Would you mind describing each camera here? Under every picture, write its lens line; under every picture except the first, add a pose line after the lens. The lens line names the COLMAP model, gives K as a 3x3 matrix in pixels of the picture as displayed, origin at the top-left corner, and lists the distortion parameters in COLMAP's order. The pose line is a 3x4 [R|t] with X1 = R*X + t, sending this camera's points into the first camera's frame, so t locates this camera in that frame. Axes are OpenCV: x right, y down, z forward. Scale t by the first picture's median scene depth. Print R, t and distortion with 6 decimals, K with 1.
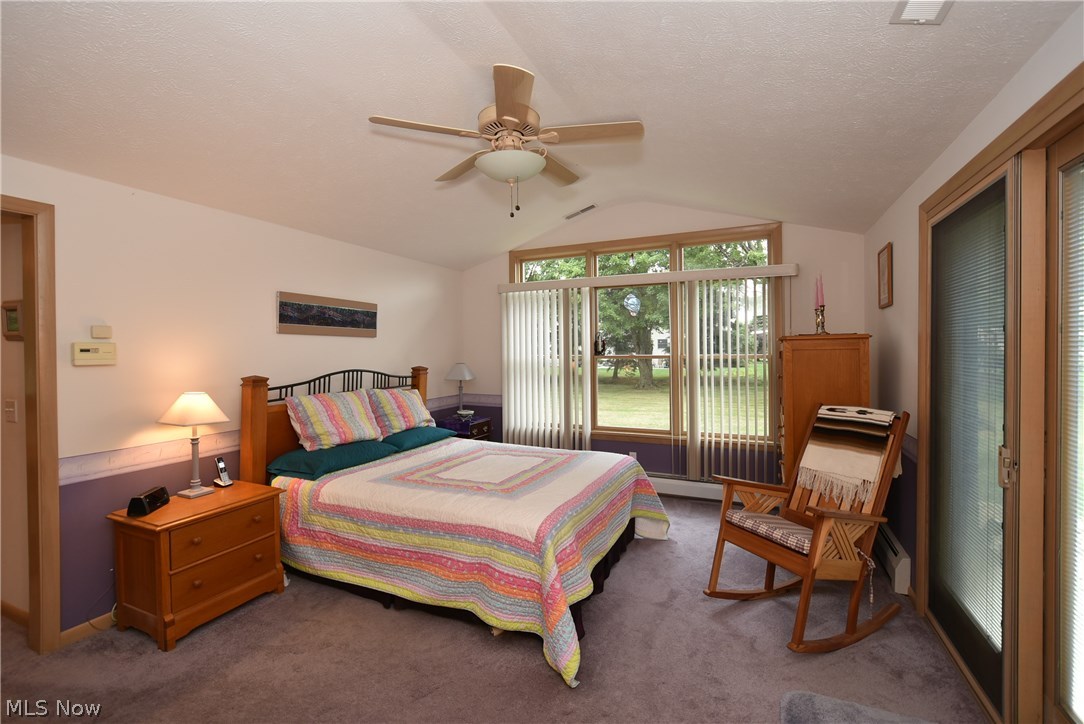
lens RADIAL K [[477.0, 0, 541.8], [0, 477.0, 358.1], [0, 0, 1]] dist [-0.003635, -0.000305]
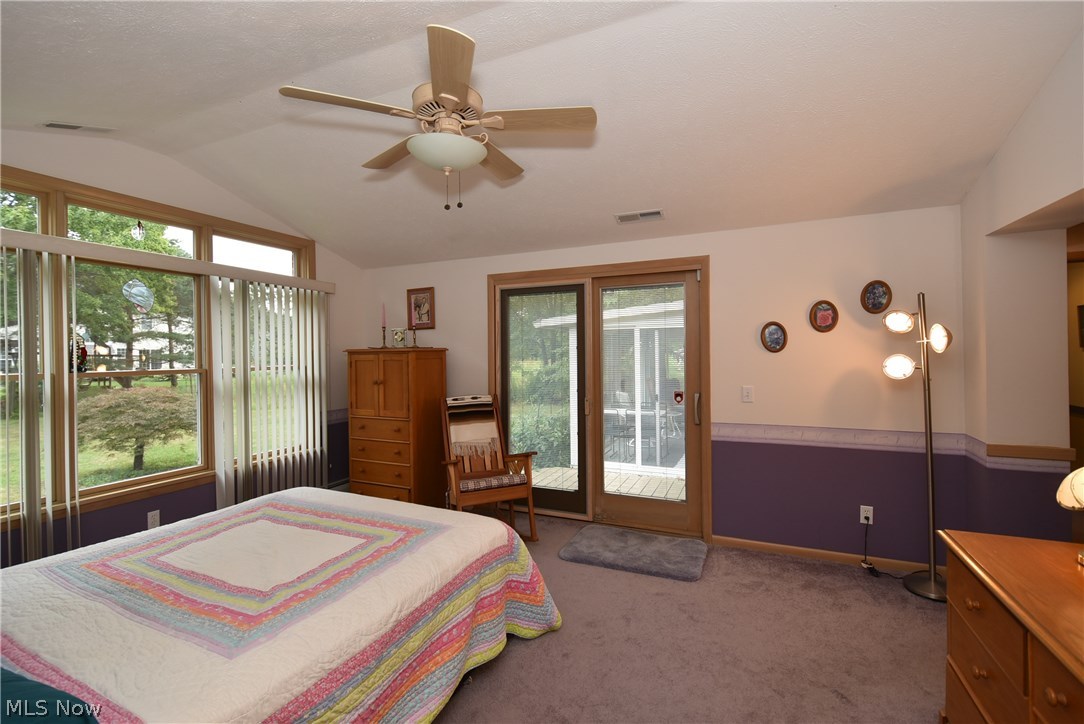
lens RADIAL K [[477.0, 0, 541.5], [0, 477.0, 356.3], [0, 0, 1]] dist [-0.003635, -0.000305]
pose [[0.000706, -0.001822, 0.999998, -0.880821], [0.025019, 0.999685, 0.001804, -0.020341], [-0.999687, 0.025018, 0.000752, 0.759290]]
